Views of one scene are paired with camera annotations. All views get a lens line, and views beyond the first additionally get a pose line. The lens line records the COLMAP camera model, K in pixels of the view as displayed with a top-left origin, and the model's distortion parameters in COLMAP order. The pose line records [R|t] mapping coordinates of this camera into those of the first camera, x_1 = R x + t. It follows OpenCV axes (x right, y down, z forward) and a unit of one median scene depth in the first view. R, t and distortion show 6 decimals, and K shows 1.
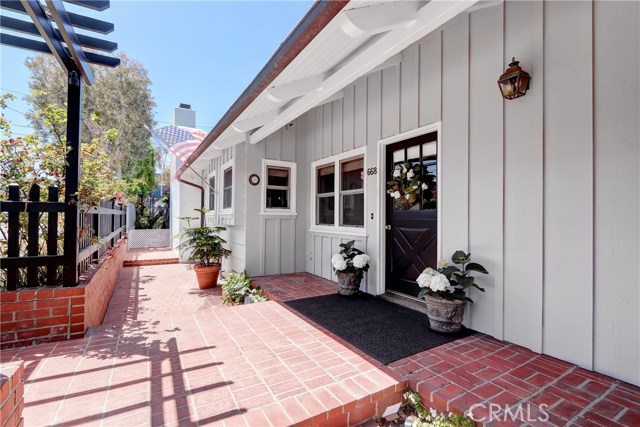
lens RADIAL K [[291.3, 0, 312.1], [0, 291.3, 212.7], [0, 0, 1]] dist [-0.001006, -0.004686]
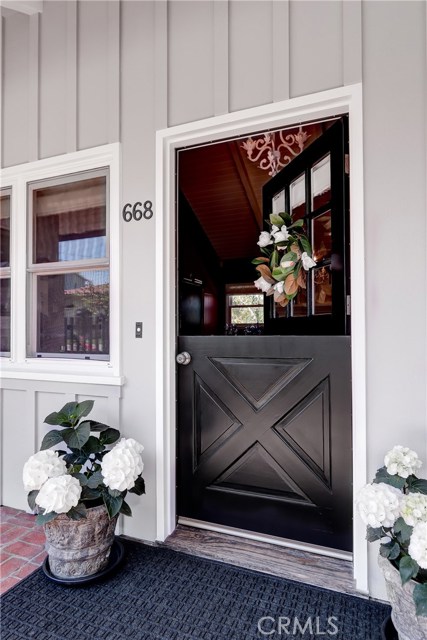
lens RADIAL K [[393.0, 0, 213.5], [0, 393.0, 320.0], [0, 0, 1]] dist [0.005838, 0.000739]
pose [[0.803426, 0.001597, 0.595402, -0.018275], [0.003160, 0.999971, -0.006947, 0.002680], [-0.595396, 0.007463, 0.803398, 0.525083]]
